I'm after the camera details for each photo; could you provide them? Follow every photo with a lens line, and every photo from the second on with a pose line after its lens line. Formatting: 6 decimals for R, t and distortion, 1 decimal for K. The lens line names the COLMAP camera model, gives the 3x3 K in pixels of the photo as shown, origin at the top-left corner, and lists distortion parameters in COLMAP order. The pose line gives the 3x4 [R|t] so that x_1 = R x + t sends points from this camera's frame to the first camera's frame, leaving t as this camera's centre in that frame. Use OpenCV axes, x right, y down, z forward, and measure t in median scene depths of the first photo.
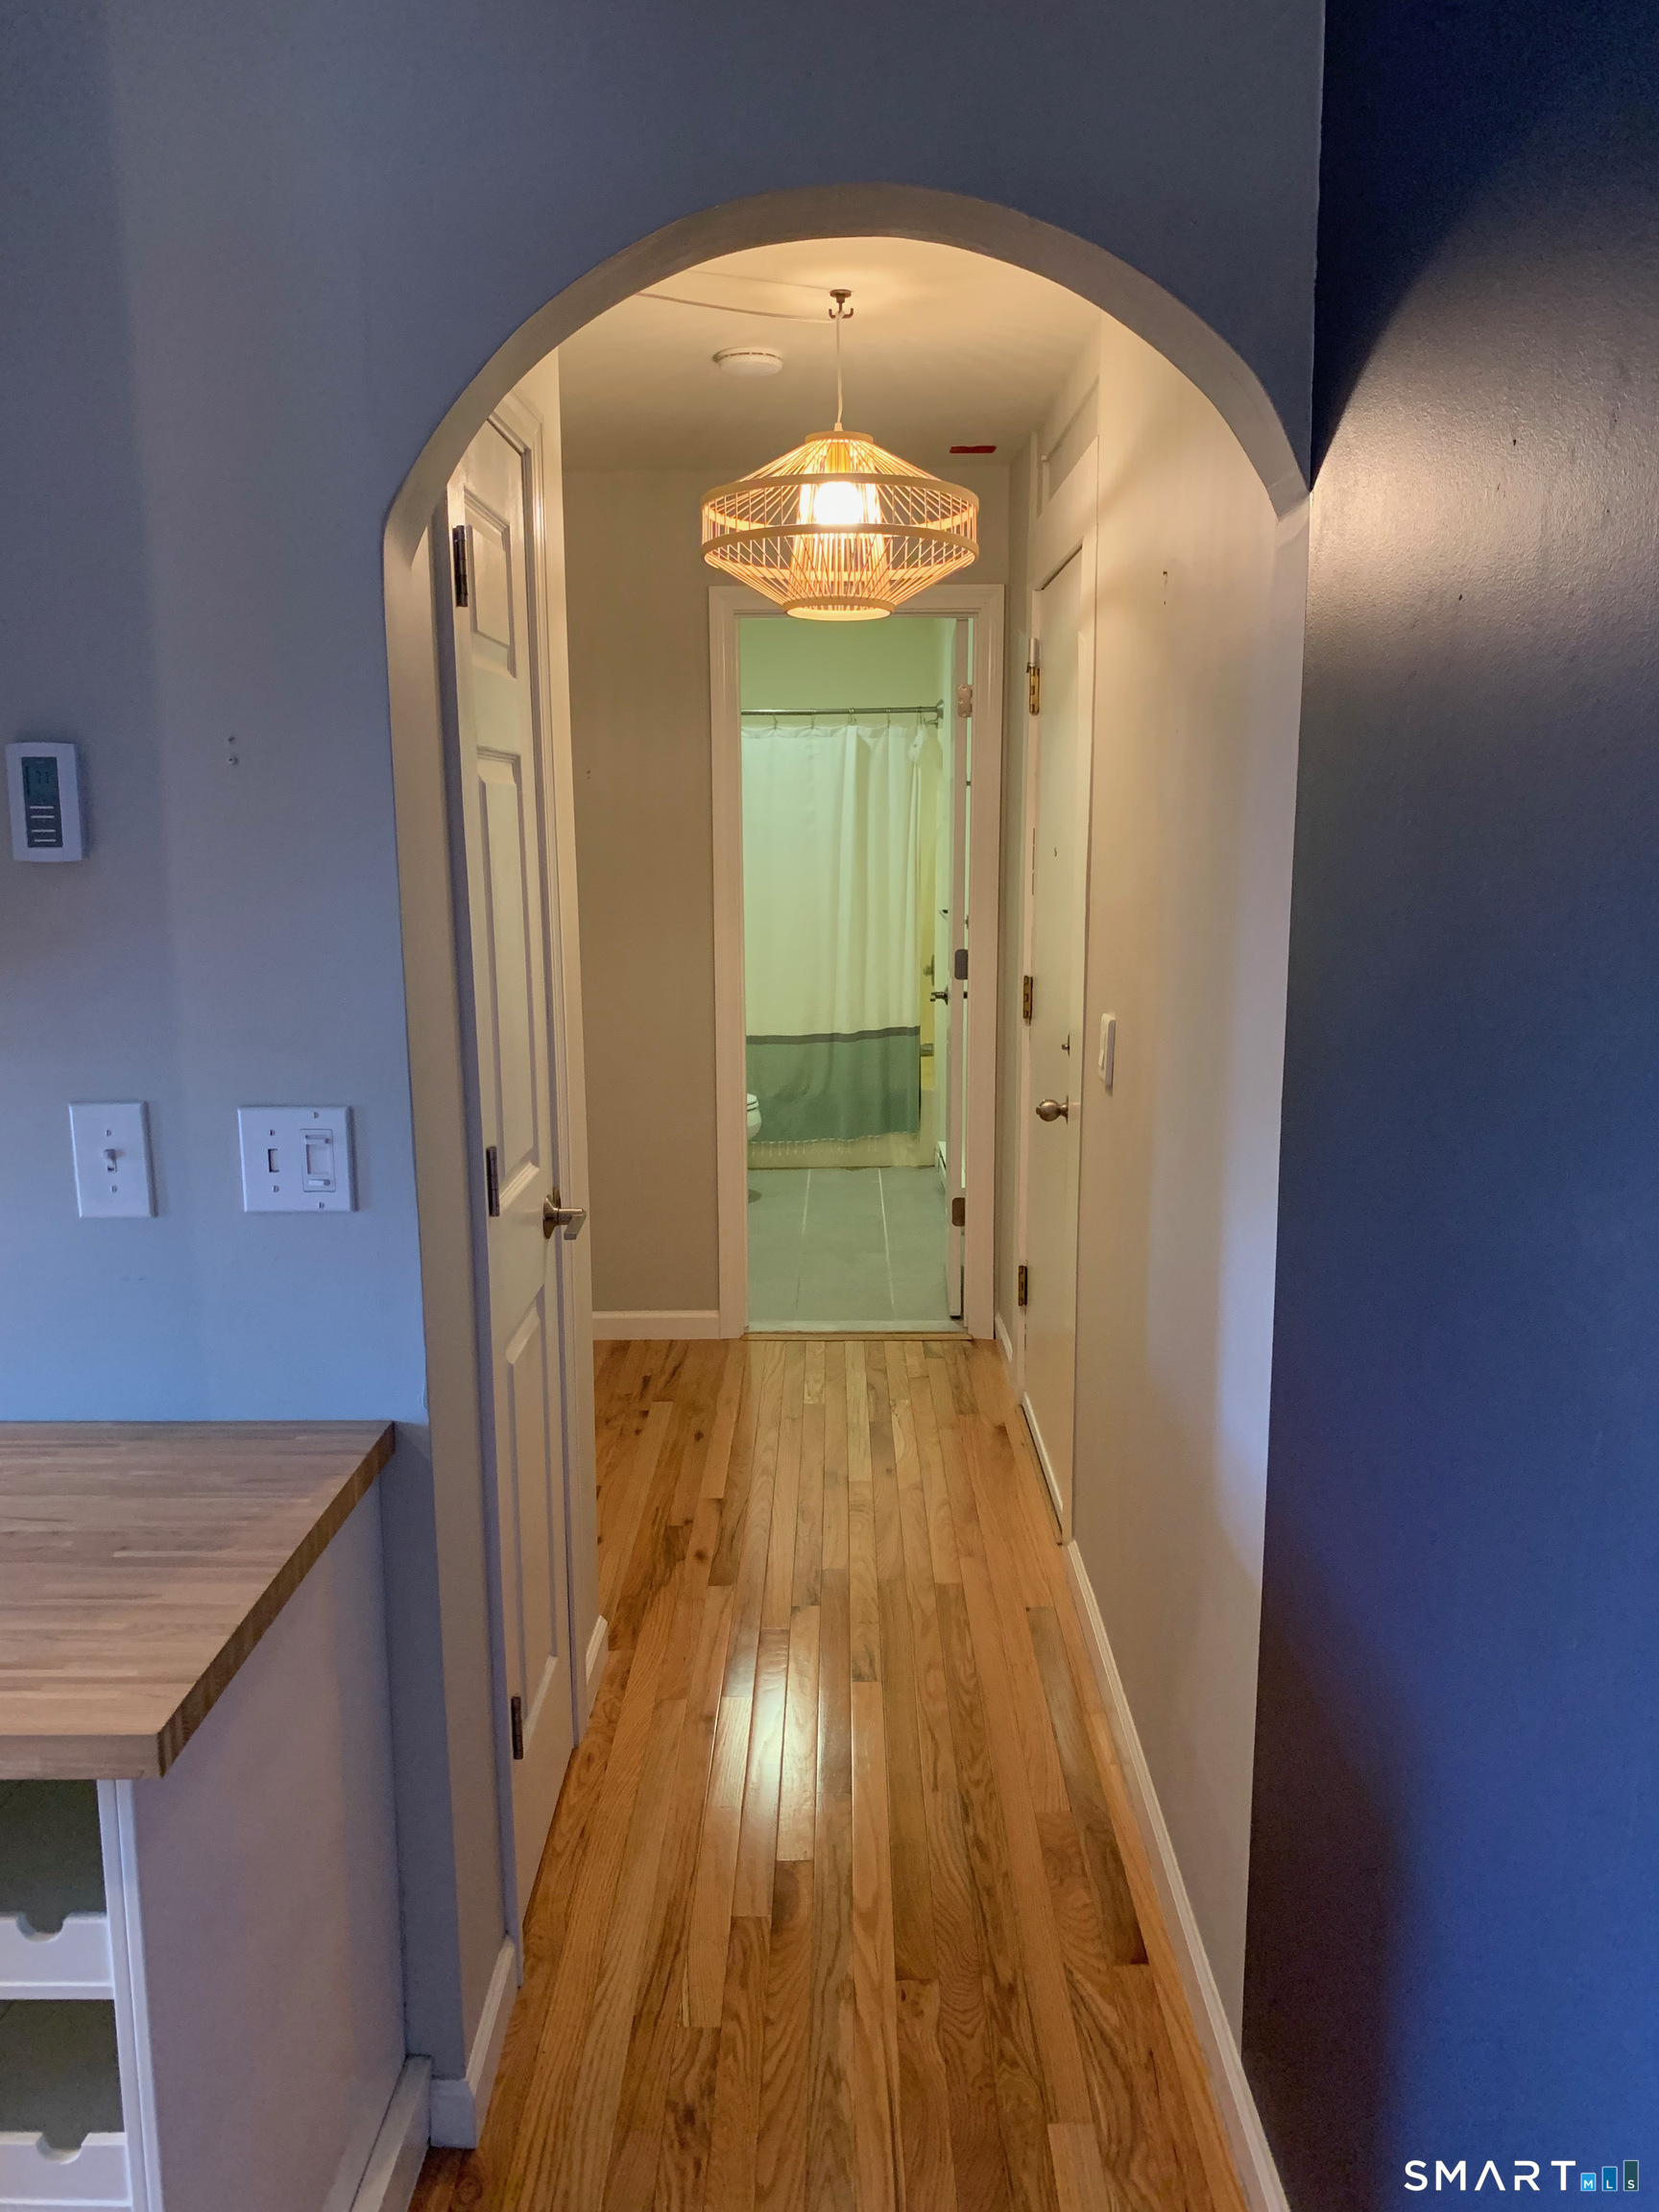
lens RADIAL K [[1687.9, 0, 822.4], [0, 1687.9, 1107.1], [0, 0, 1]] dist [0.014437, -0.021769]
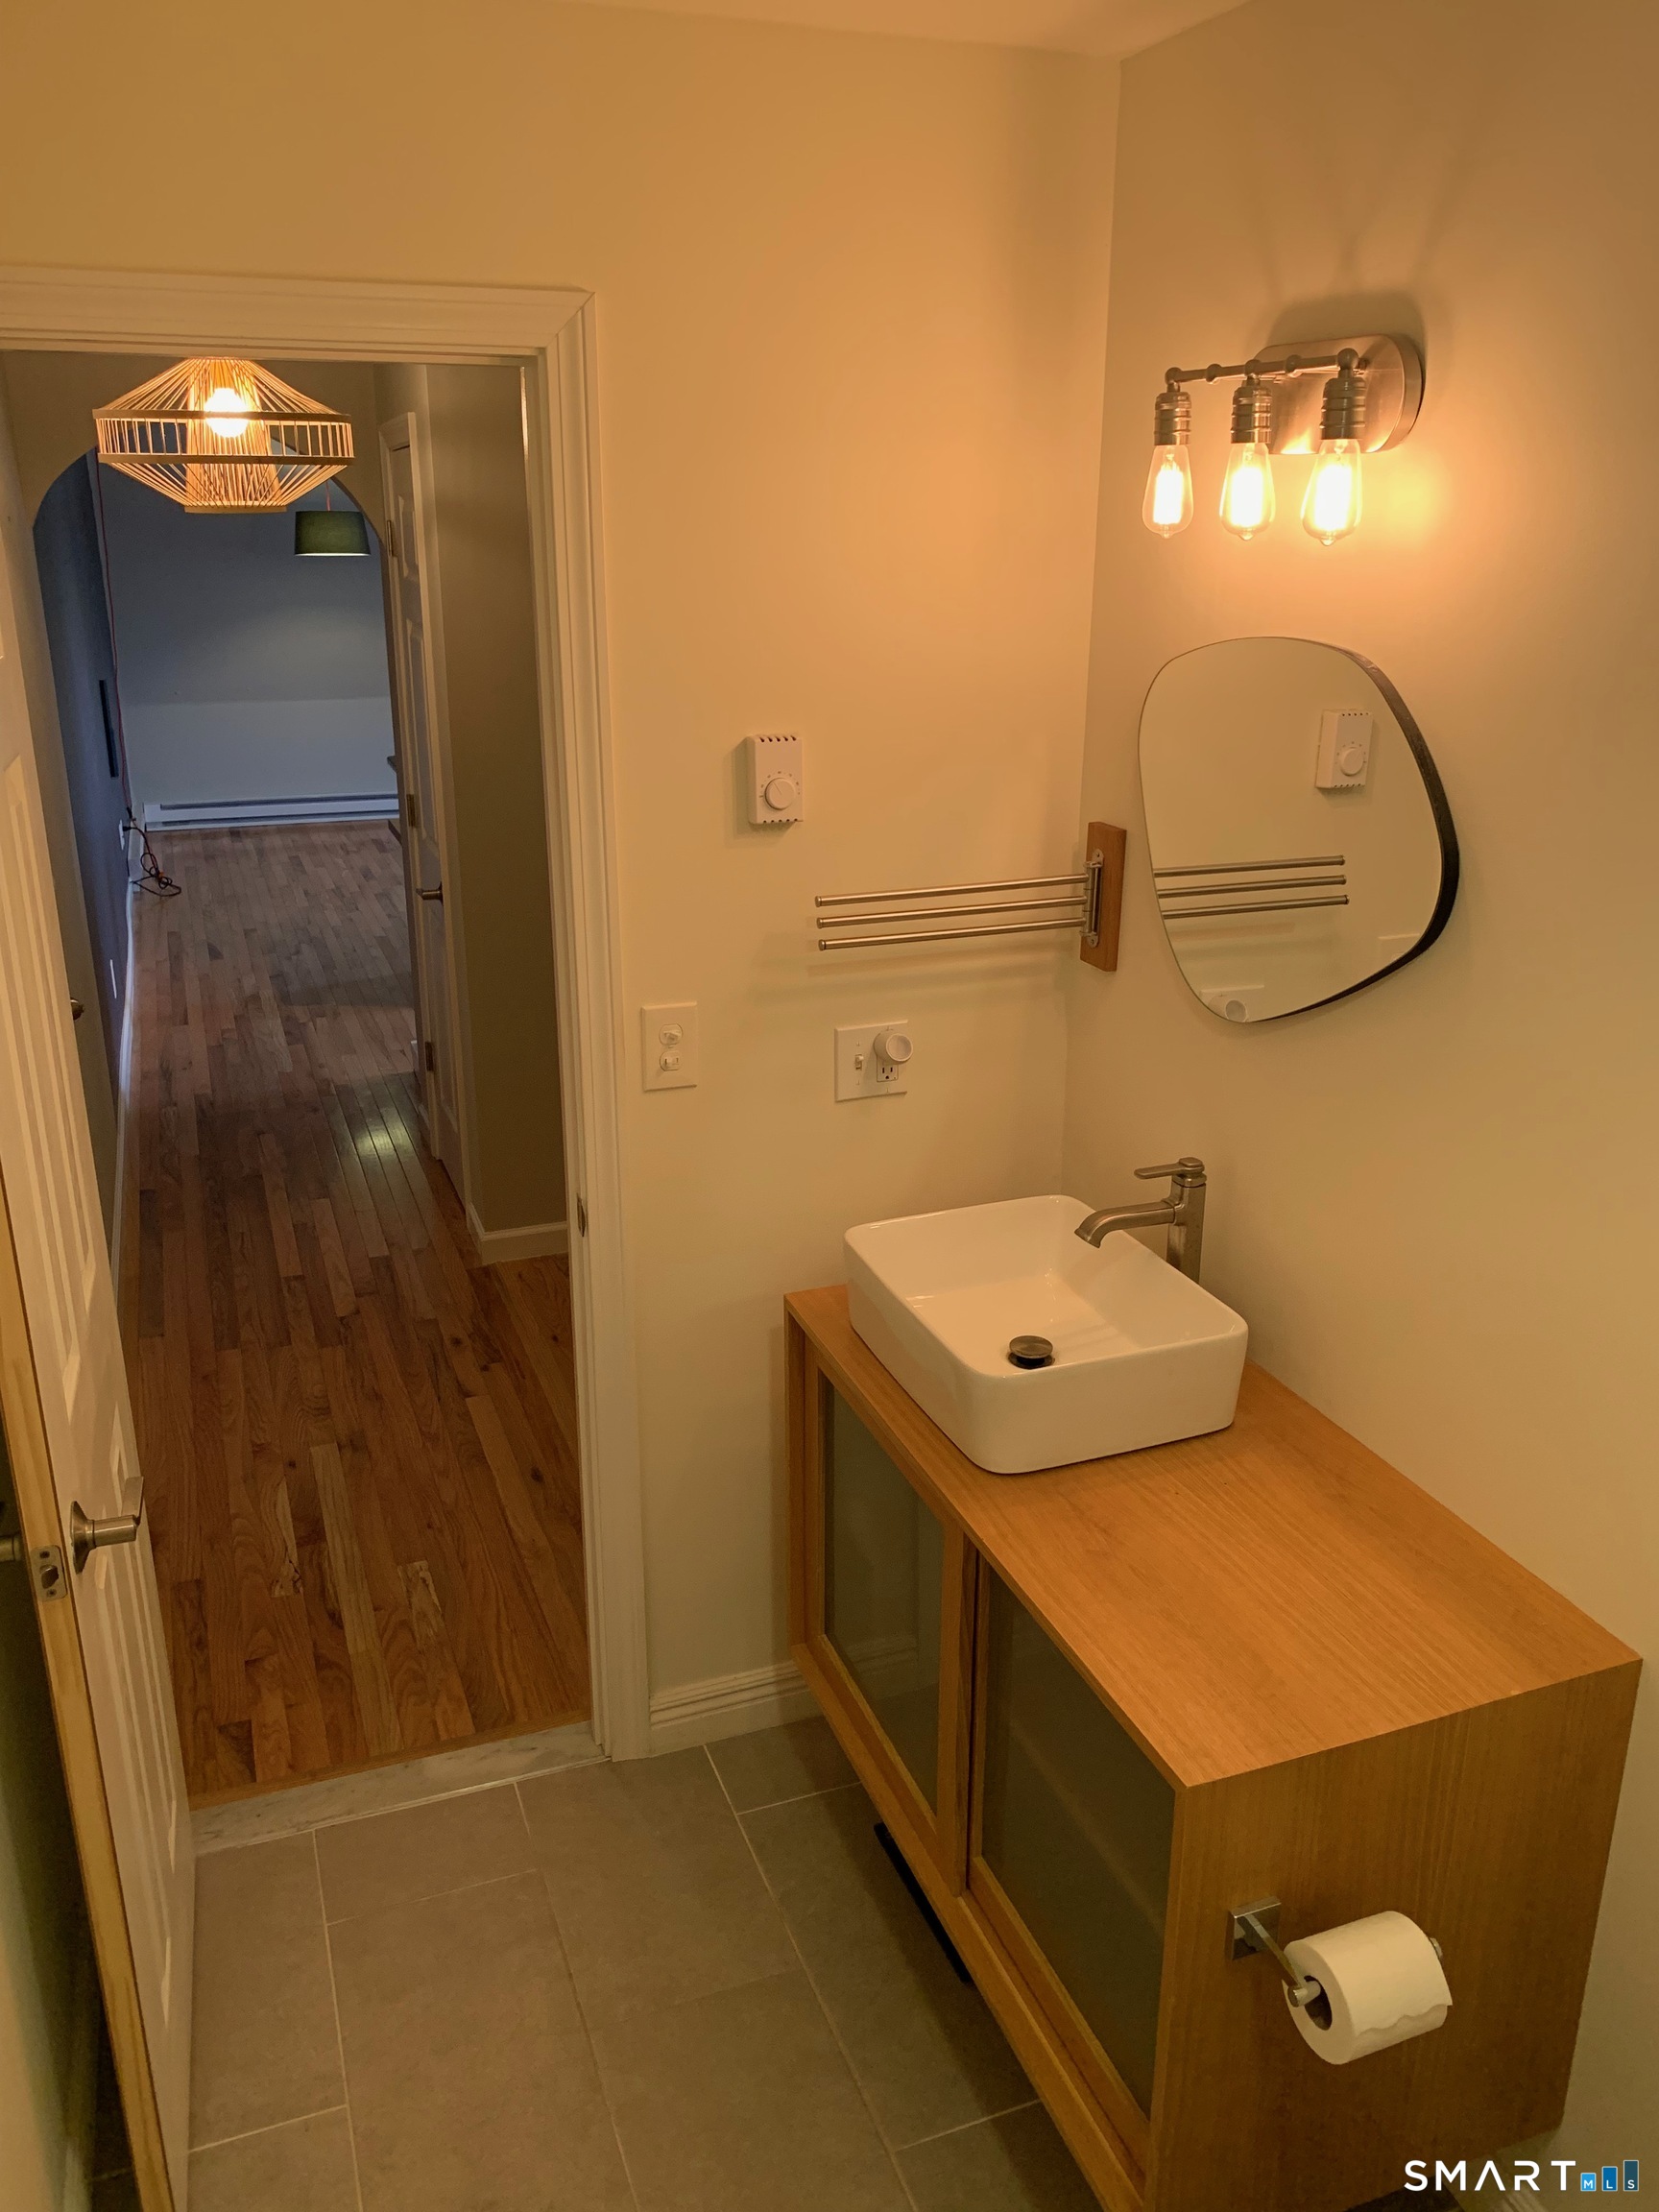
lens RADIAL K [[1687.9, 0, 860.7], [0, 1687.9, 1107.3], [0, 0, 1]] dist [0.014437, -0.021769]
pose [[-0.924921, 0.120064, -0.360703, 0.060069], [-0.070737, 0.877894, 0.473601, -0.383170], [0.373521, 0.463558, -0.803490, 1.708701]]
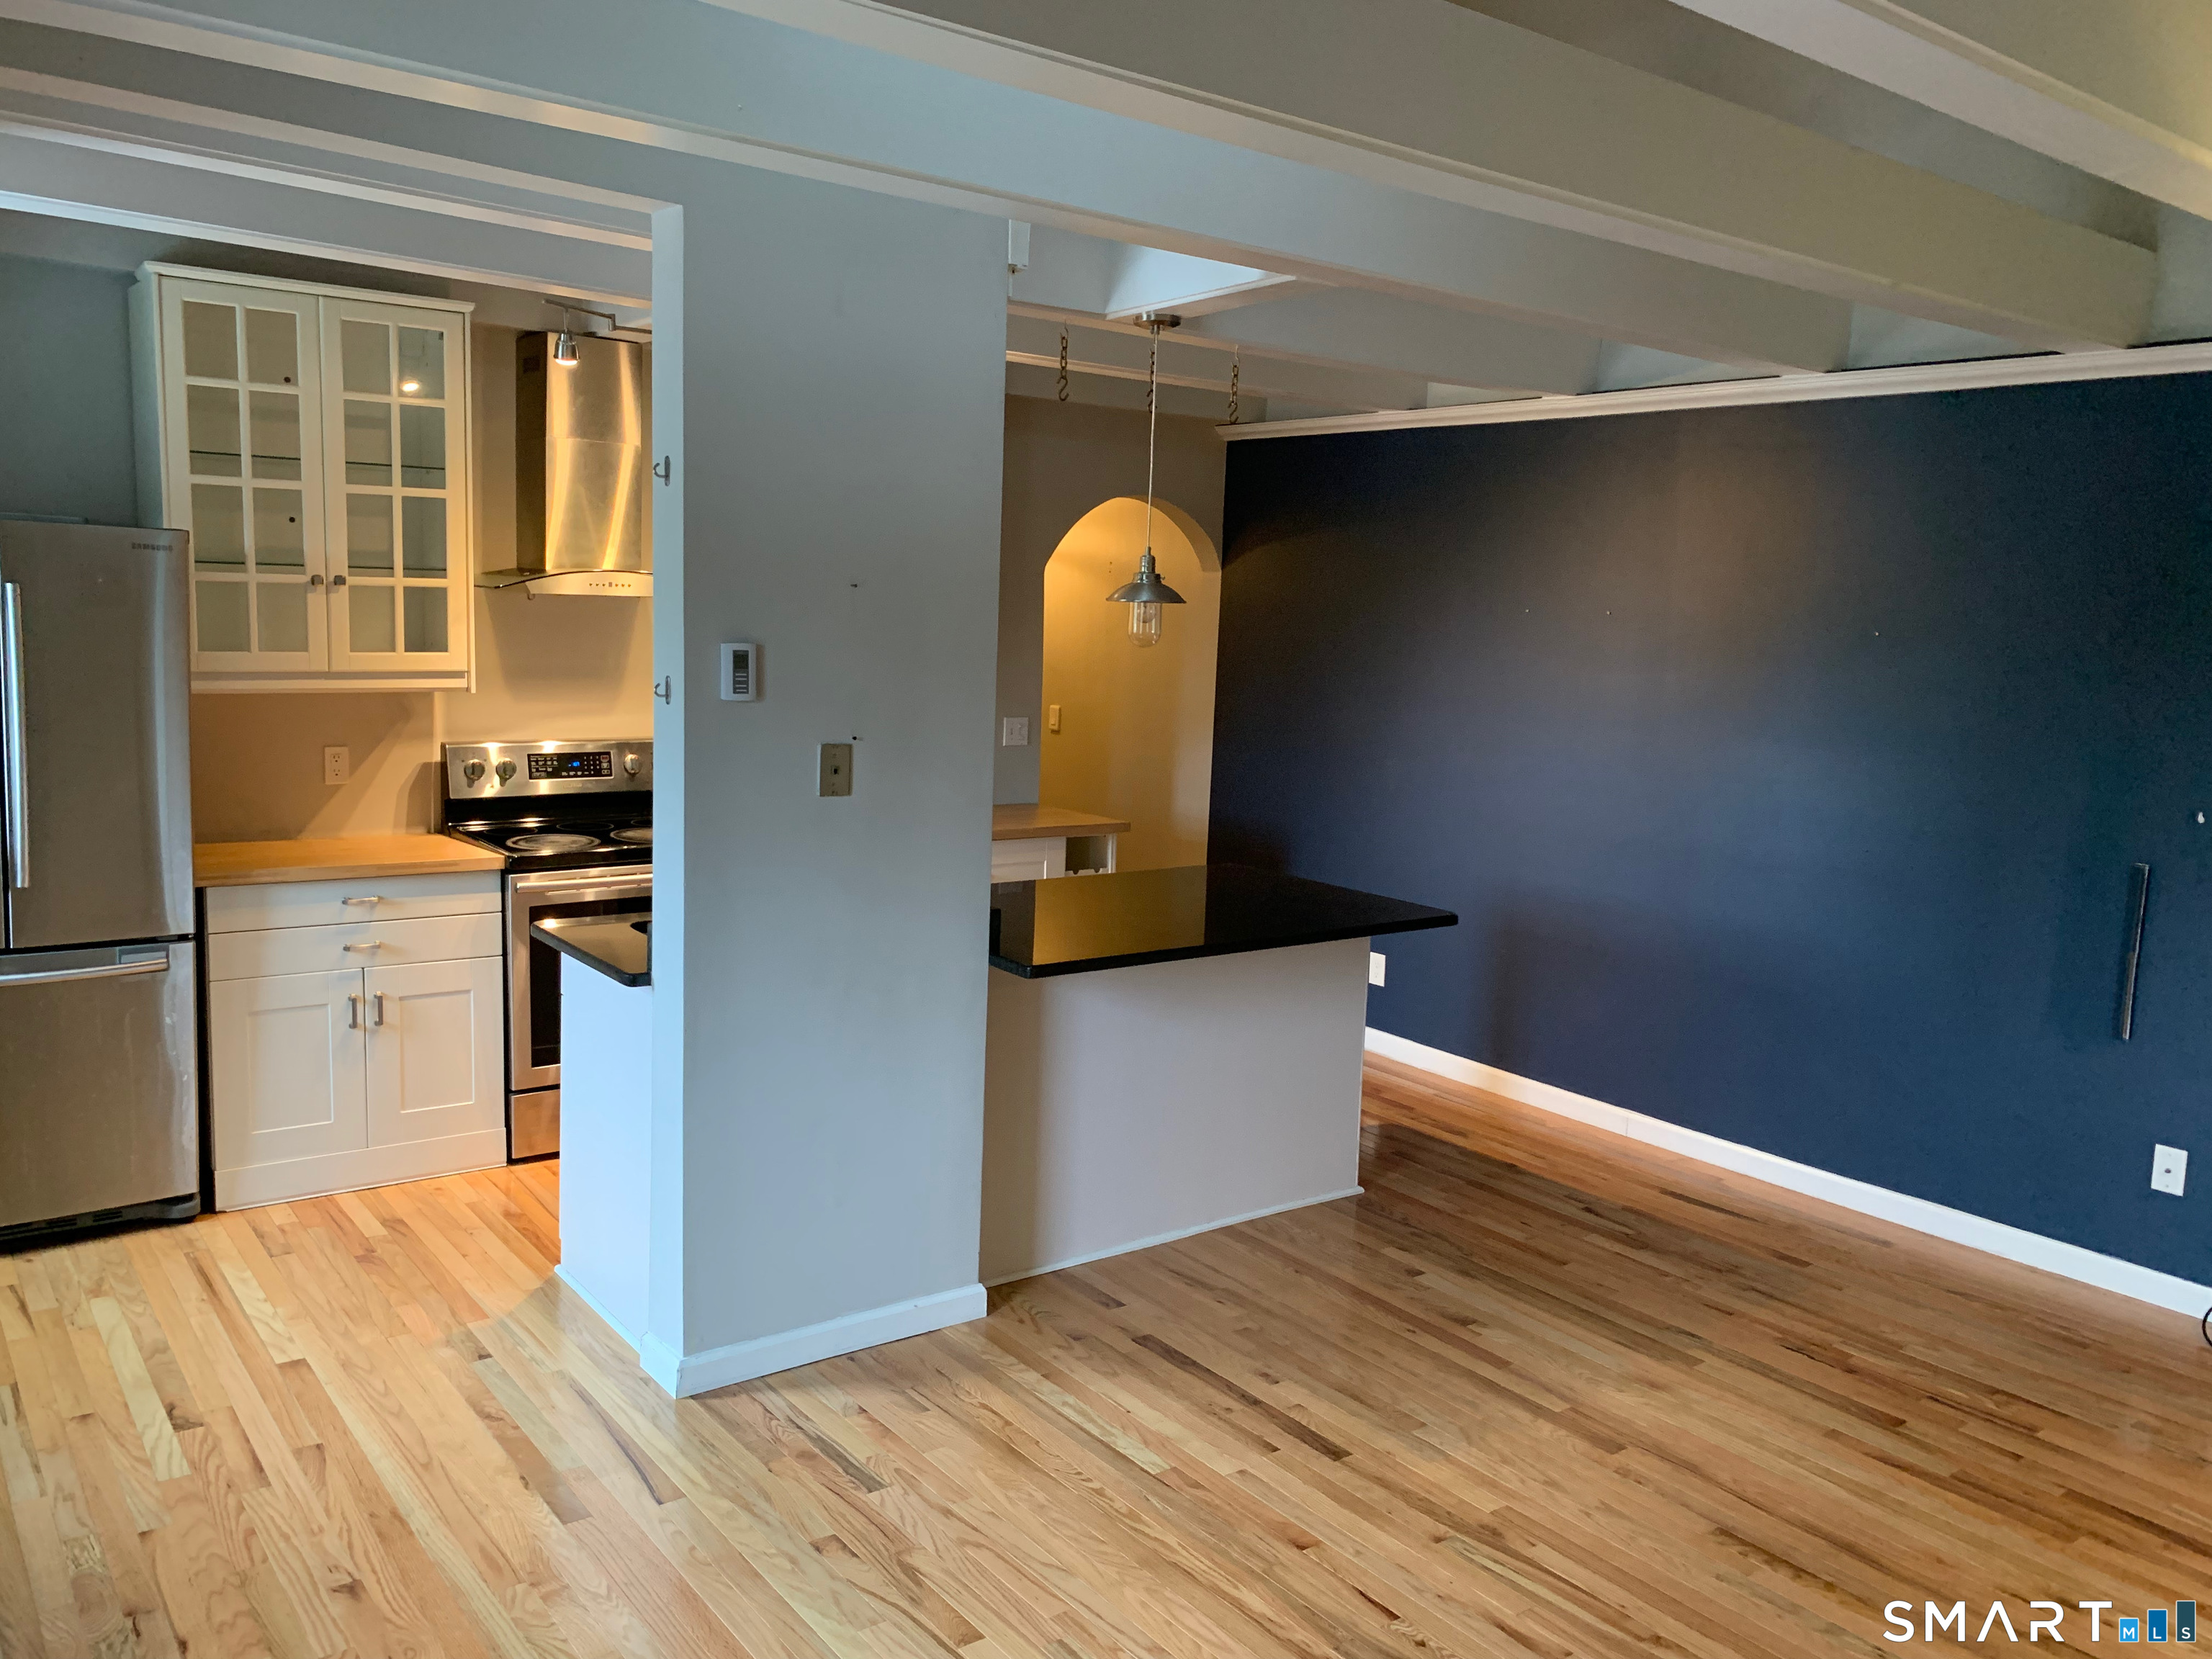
lens RADIAL K [[1687.9, 0, 1103.8], [0, 1687.9, 840.8], [0, 0, 1]] dist [0.014437, -0.021769]
pose [[0.791505, -0.054030, 0.608770, -1.064477], [0.062783, 0.998003, 0.006947, 0.115629], [-0.607929, 0.032721, 0.793317, -0.903911]]
